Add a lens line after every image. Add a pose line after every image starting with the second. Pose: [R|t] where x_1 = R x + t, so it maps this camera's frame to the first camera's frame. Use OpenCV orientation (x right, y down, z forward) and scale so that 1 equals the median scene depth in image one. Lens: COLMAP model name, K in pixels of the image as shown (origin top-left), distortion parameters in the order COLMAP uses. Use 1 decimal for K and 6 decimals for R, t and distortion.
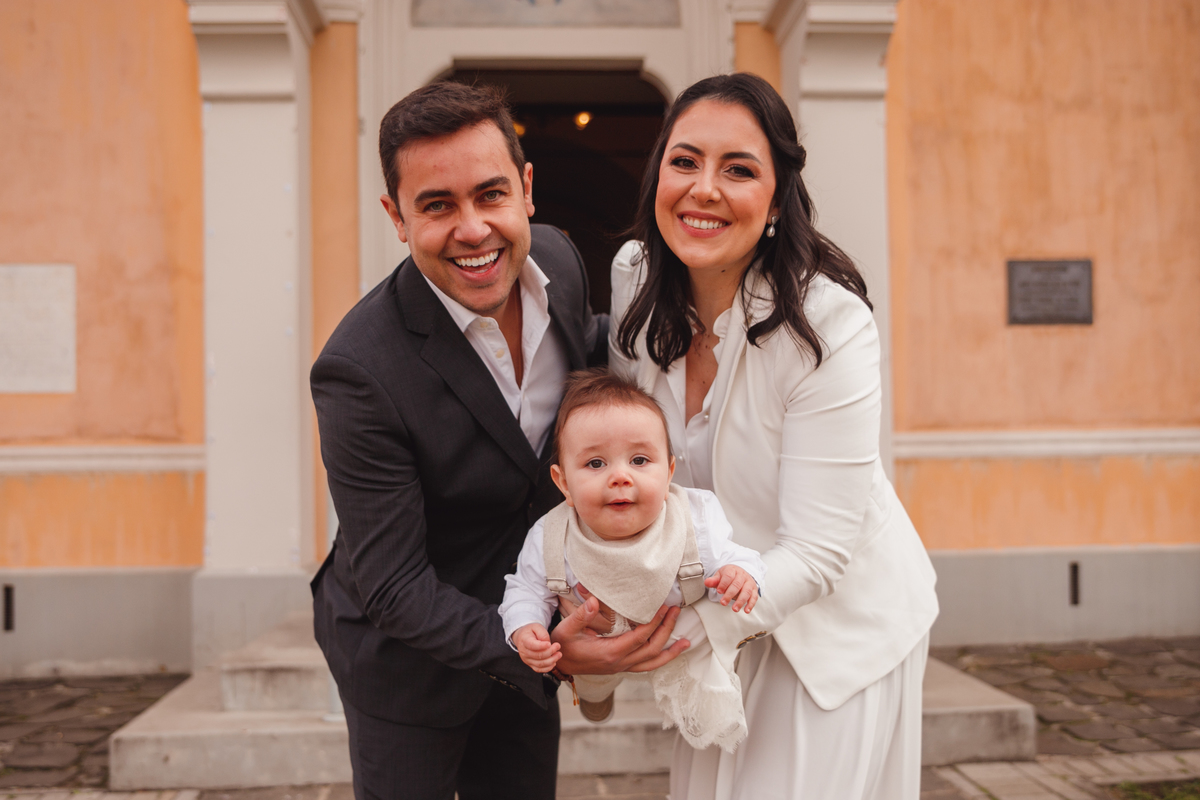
lens RADIAL K [[1255.1, 0, 598.9], [0, 1255.1, 457.6], [0, 0, 1]] dist [-0.042301, 0.026240]
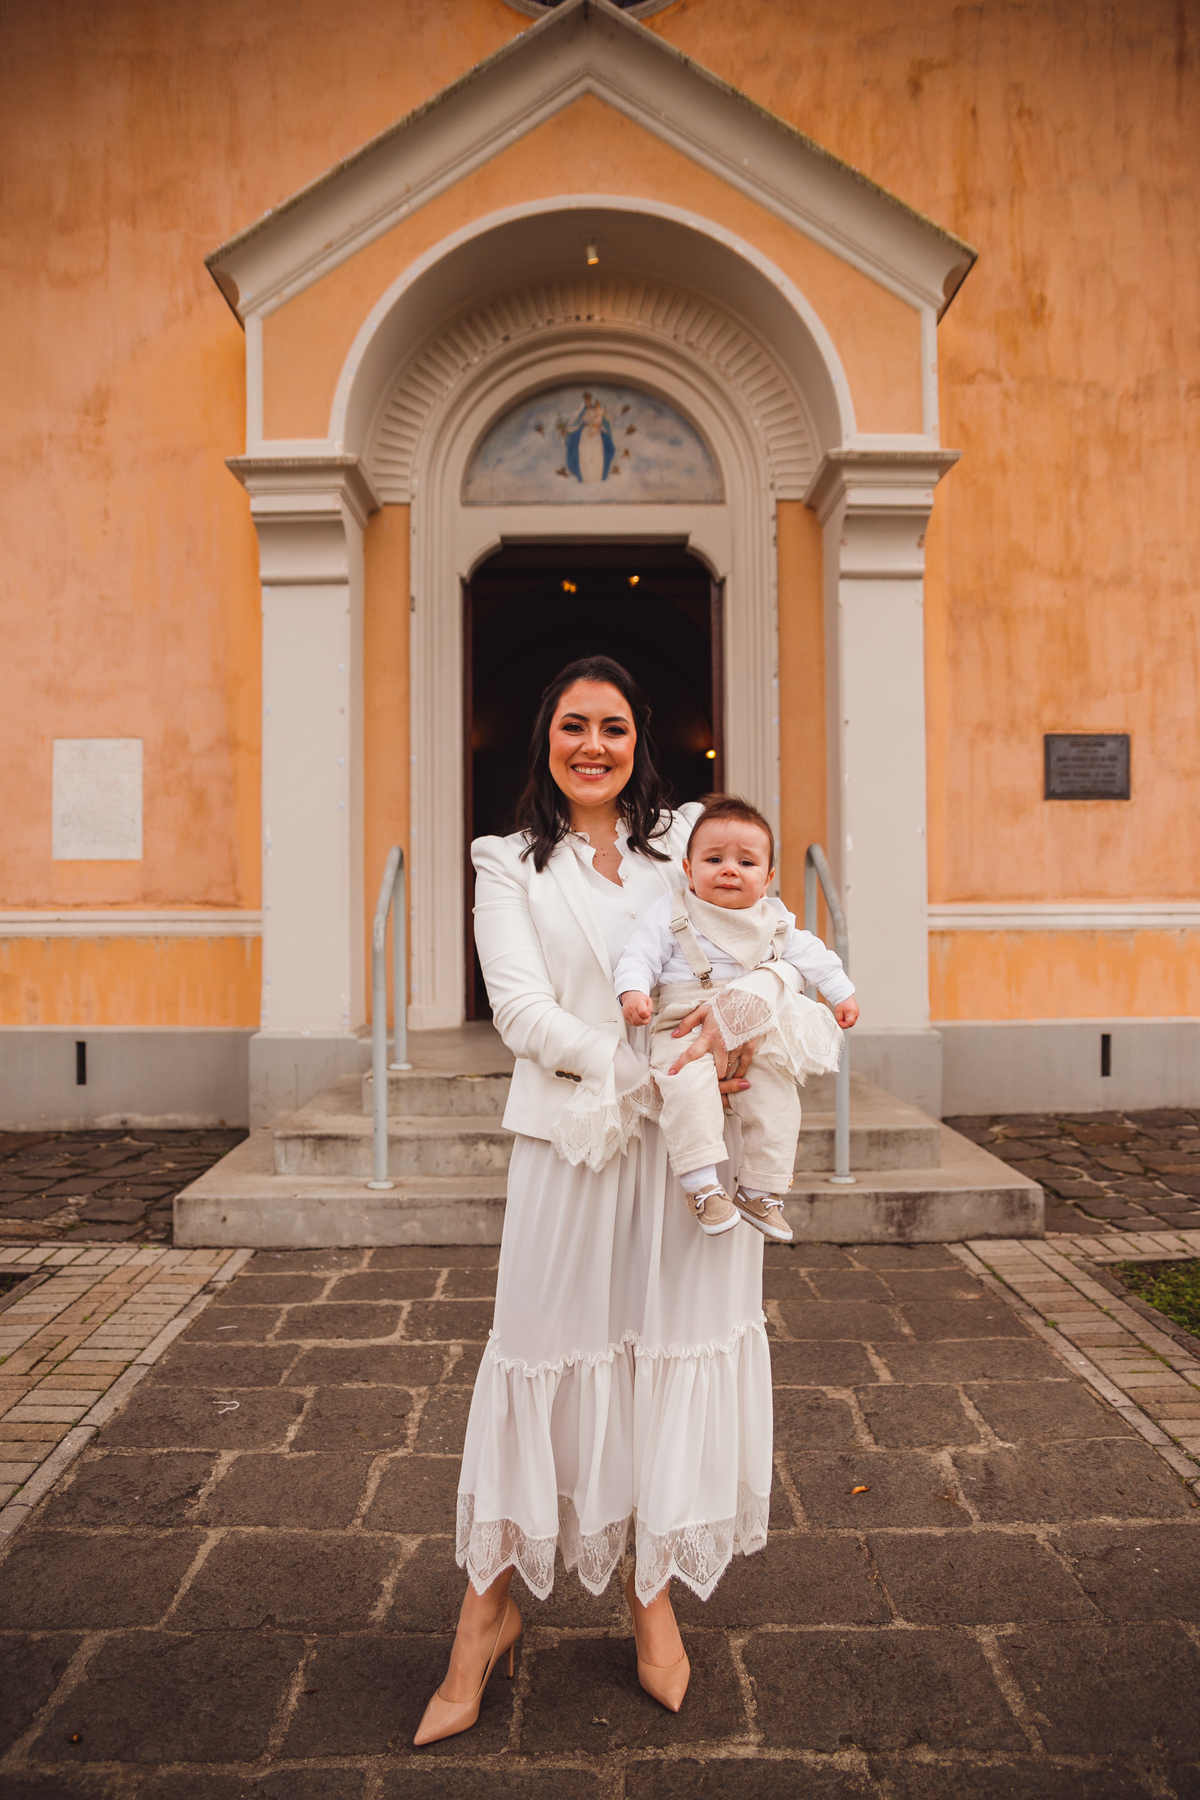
lens RADIAL K [[1286.4, 0, 594.0], [0, 1286.4, 909.7], [0, 0, 1]] dist [-0.125089, 0.108320]
pose [[0.998448, 0.010573, -0.054683, 0.020790], [-0.009571, 0.999782, 0.018549, -0.034156], [0.054867, -0.017997, 0.998331, -0.050744]]
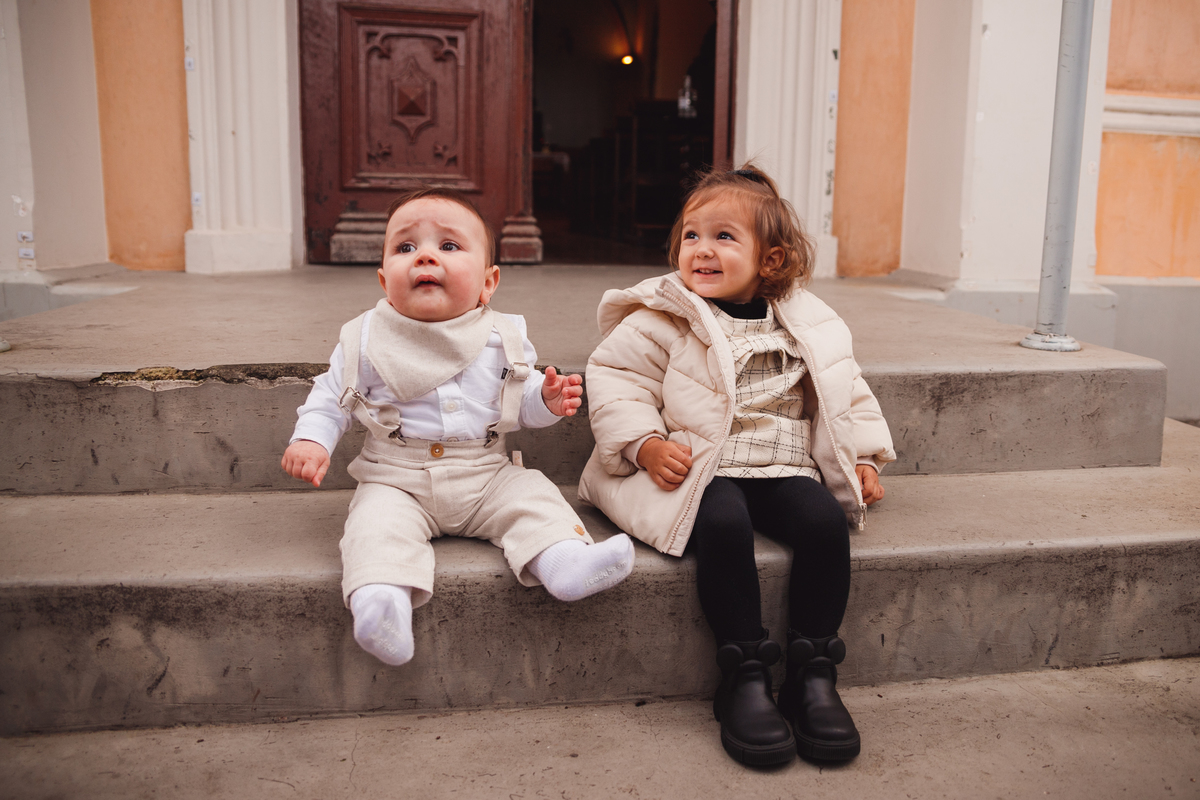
lens RADIAL K [[857.6, 0, 600.0], [0, 857.6, 400.0], [0, 0, 1]] dist [-0.125089, 0.108320]
pose [[0.999134, 0.021665, 0.035523, -0.013433], [-0.028679, 0.977135, 0.210675, 0.055022], [-0.030147, -0.211511, 0.976911, 0.596435]]
